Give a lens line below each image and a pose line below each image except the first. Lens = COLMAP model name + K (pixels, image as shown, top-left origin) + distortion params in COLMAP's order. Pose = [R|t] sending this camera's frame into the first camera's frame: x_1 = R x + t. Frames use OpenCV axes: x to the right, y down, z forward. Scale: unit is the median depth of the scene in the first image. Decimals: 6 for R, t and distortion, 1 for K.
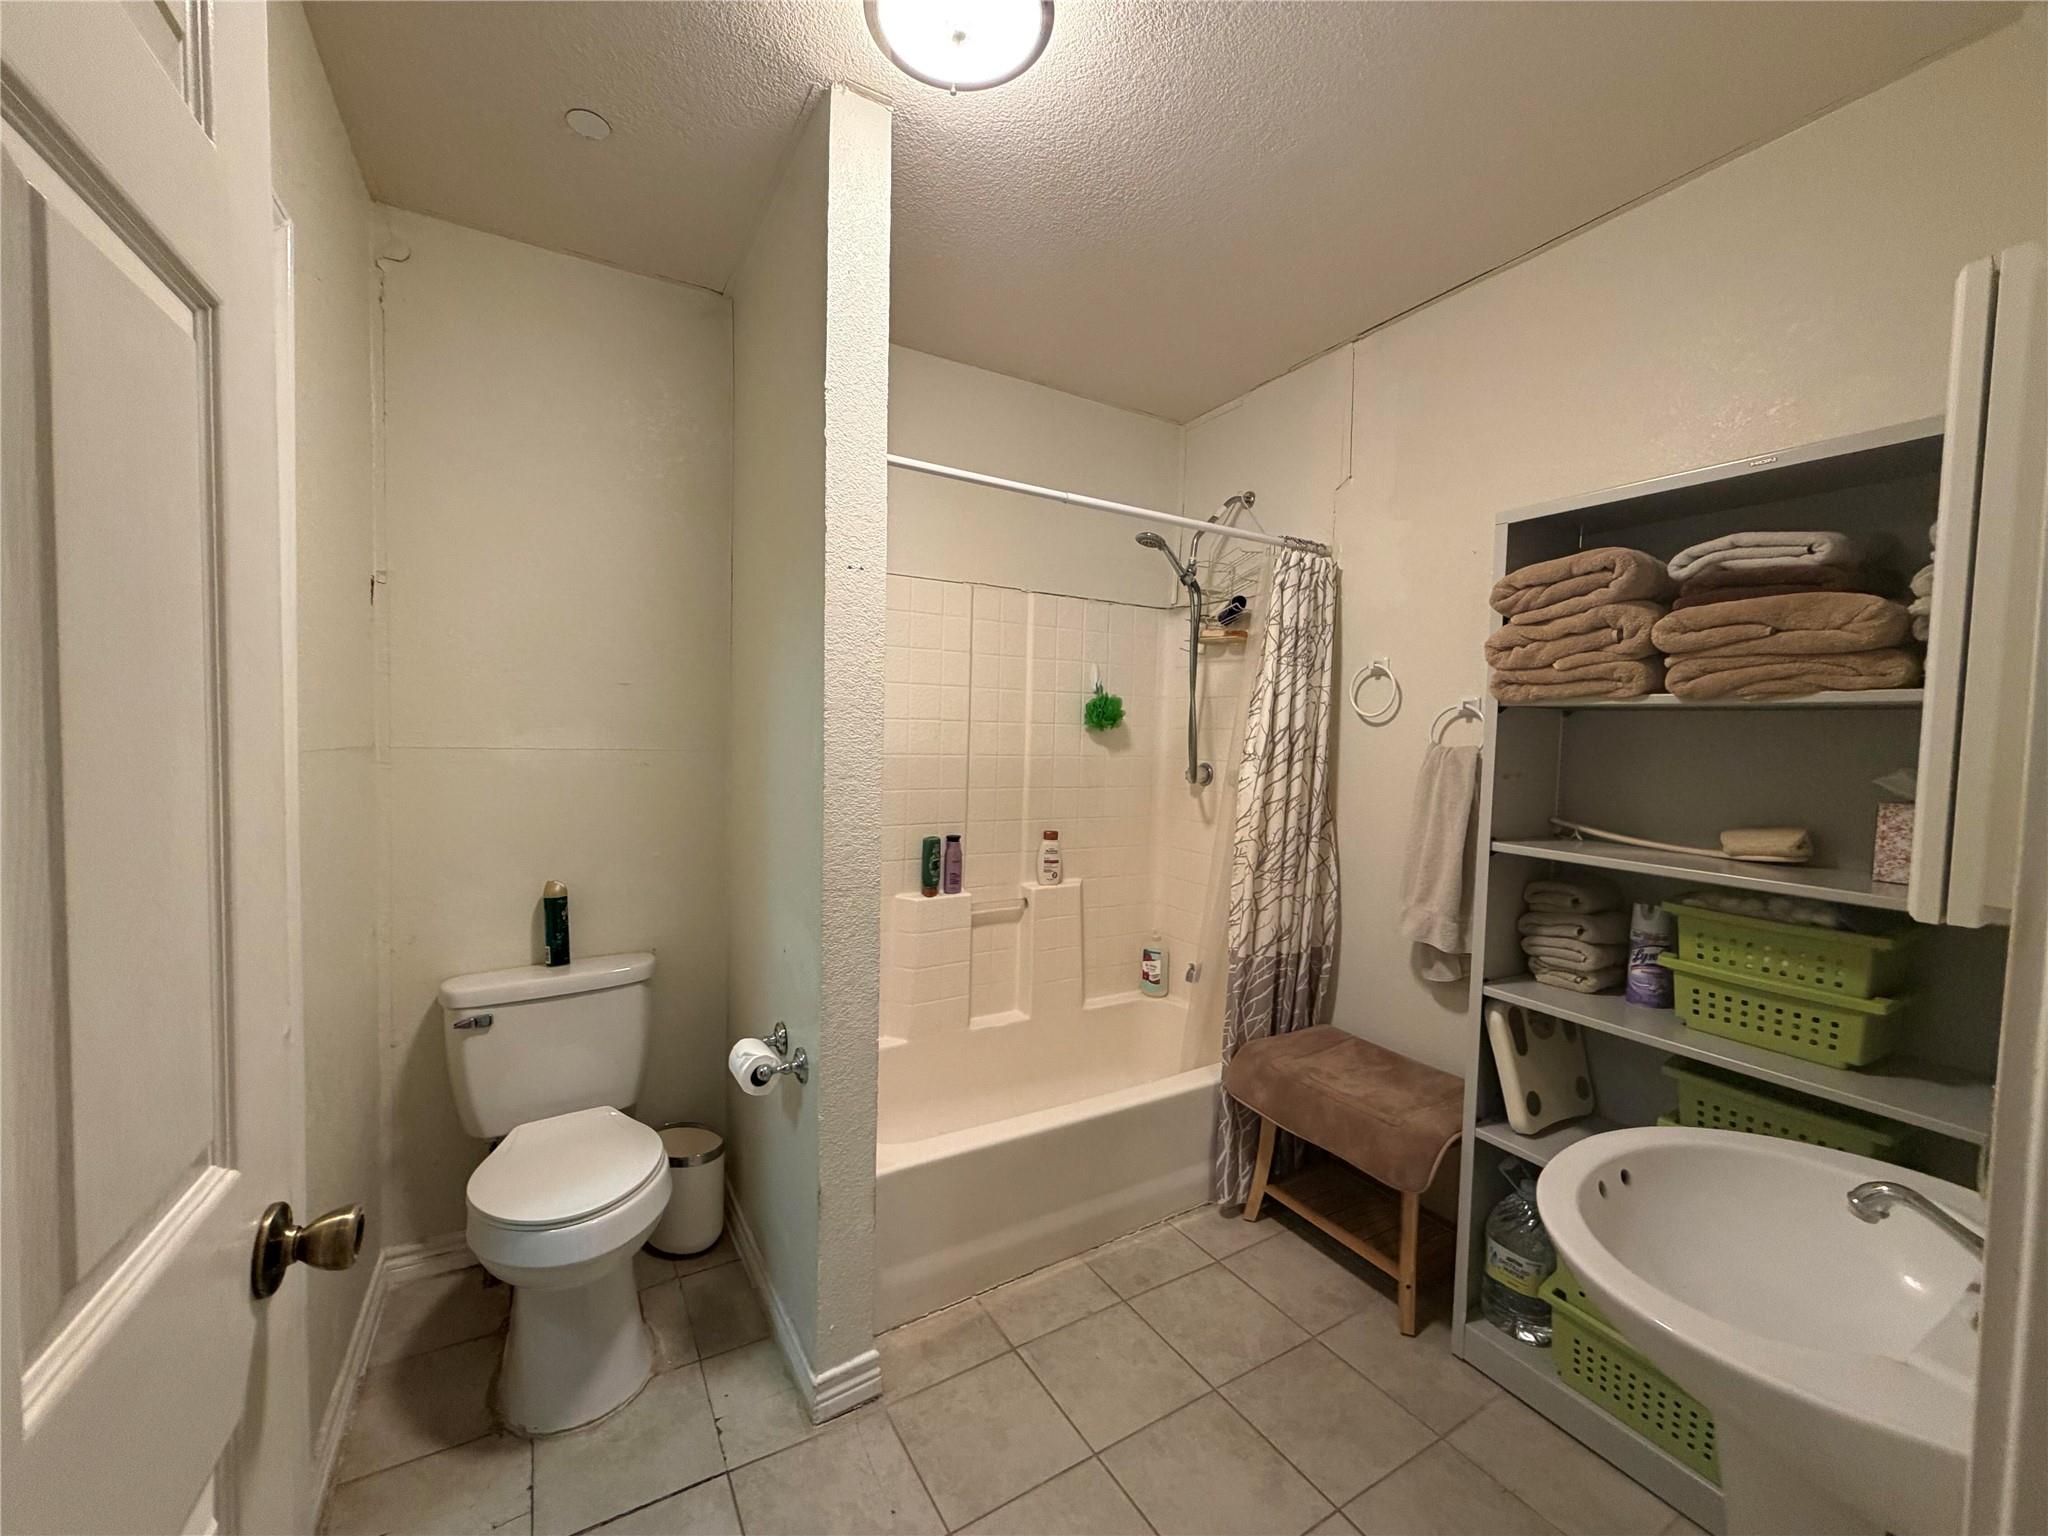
lens RADIAL K [[814.4, 0, 1028.5], [0, 814.4, 770.8], [0, 0, 1]] dist [0.002785, -0.000774]
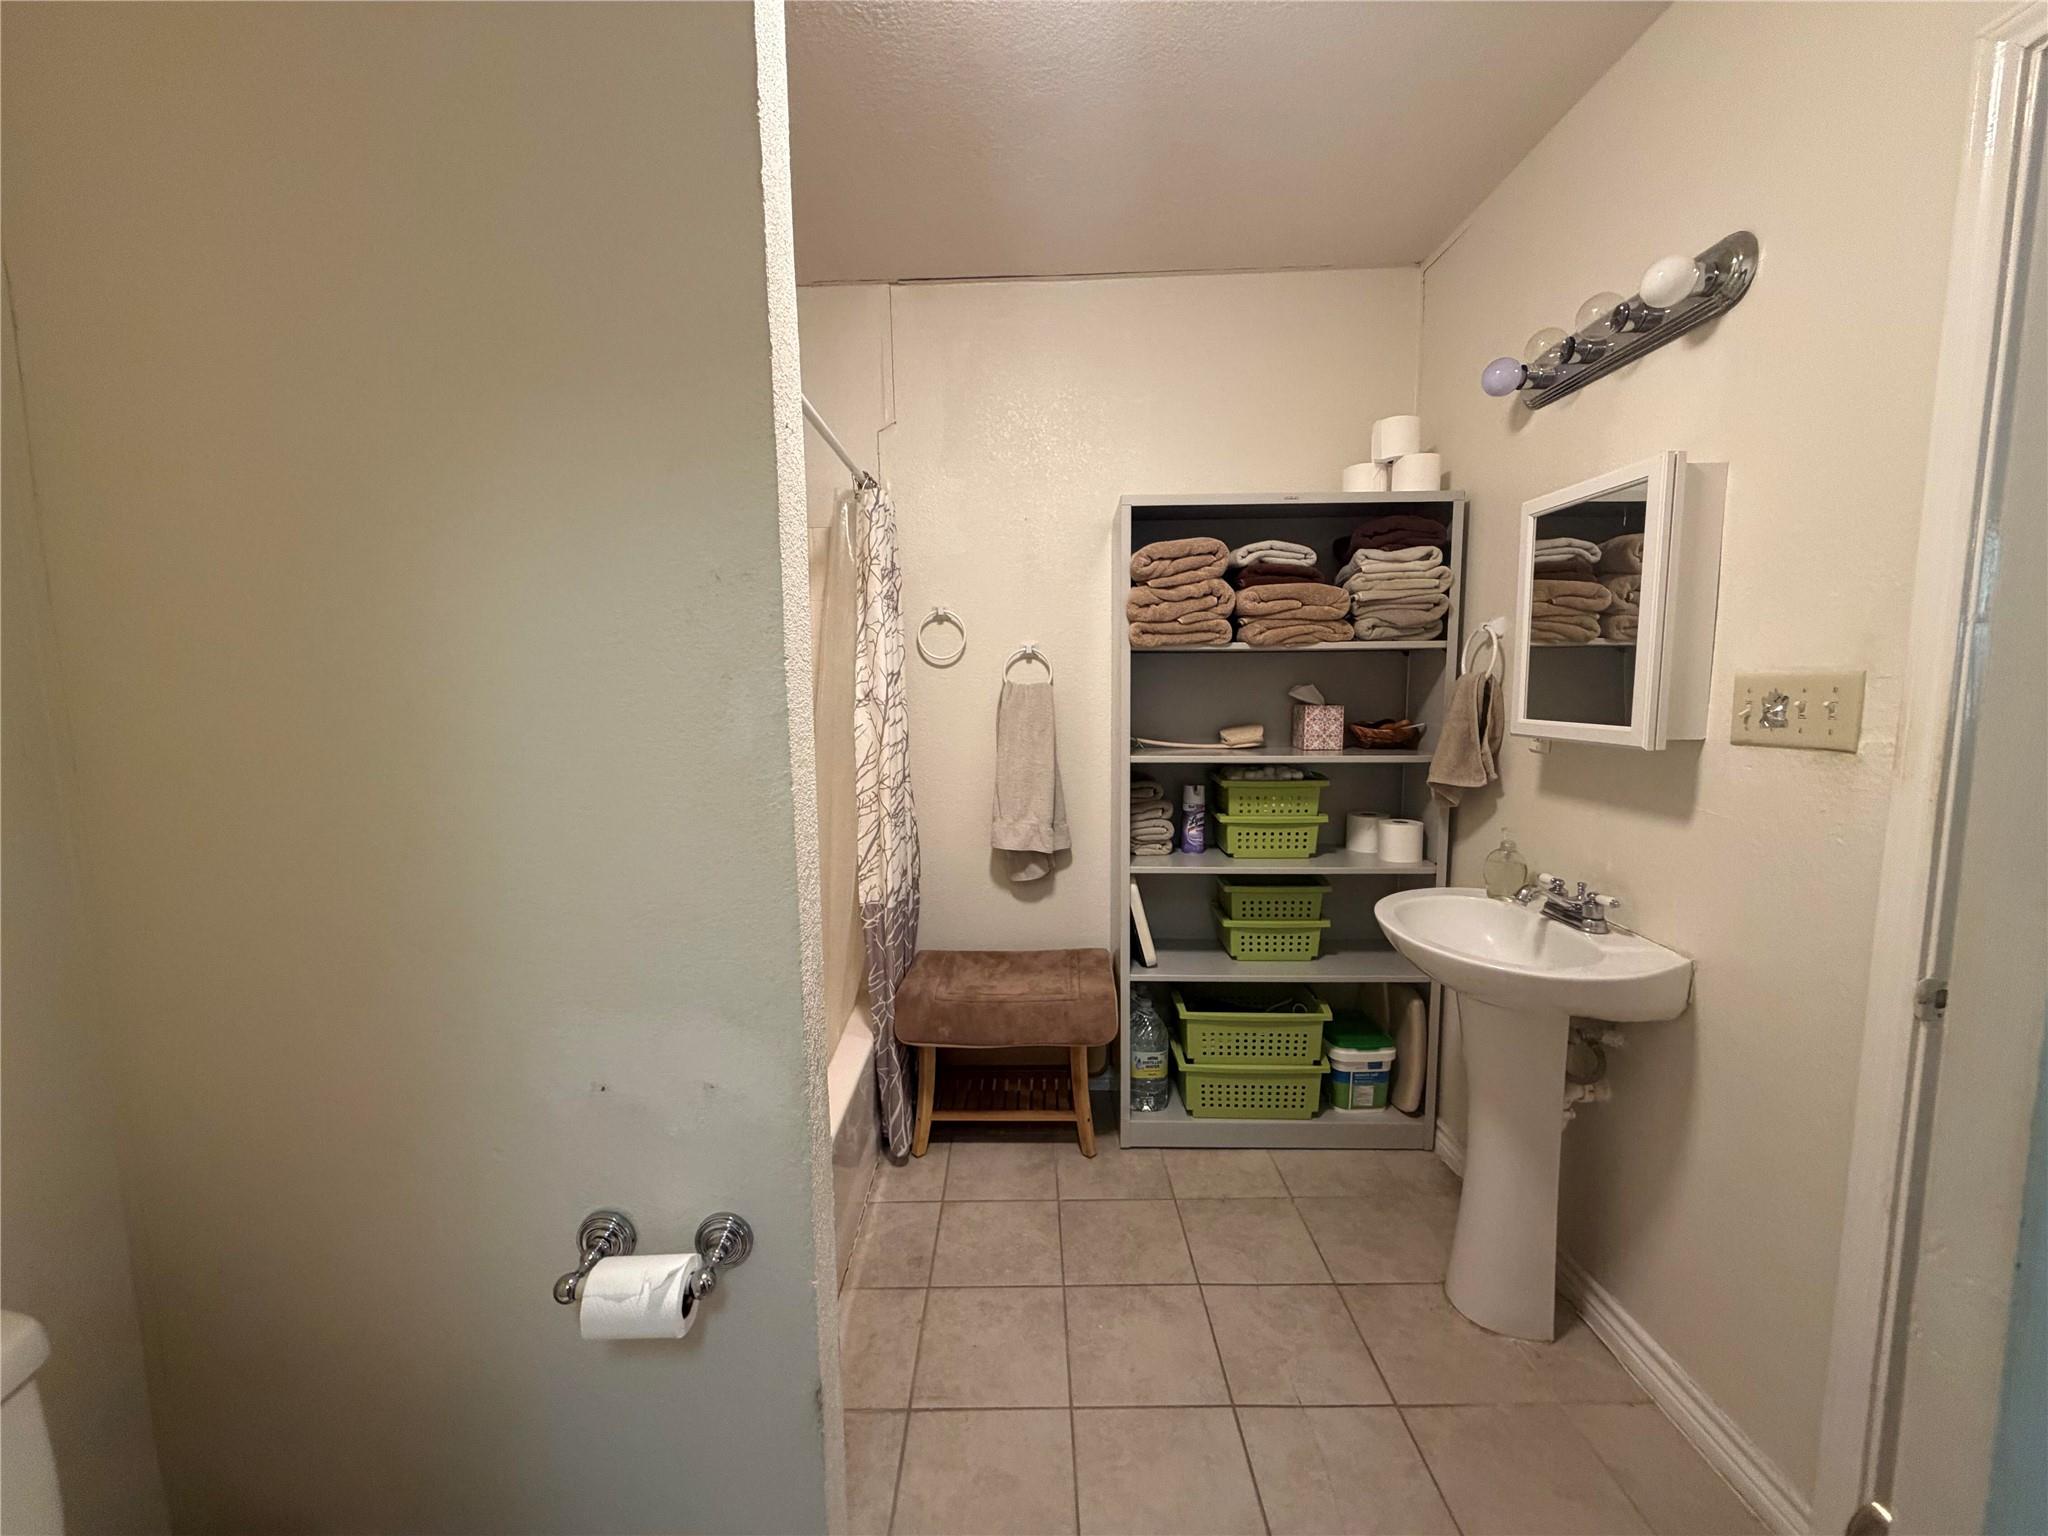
lens RADIAL K [[814.4, 0, 1017.8], [0, 814.4, 769.1], [0, 0, 1]] dist [0.002785, -0.000774]
pose [[0.518608, -0.122624, 0.846173, -0.663186], [0.063797, 0.992453, 0.104722, -0.041423], [-0.852628, -0.000327, 0.522518, 0.508876]]
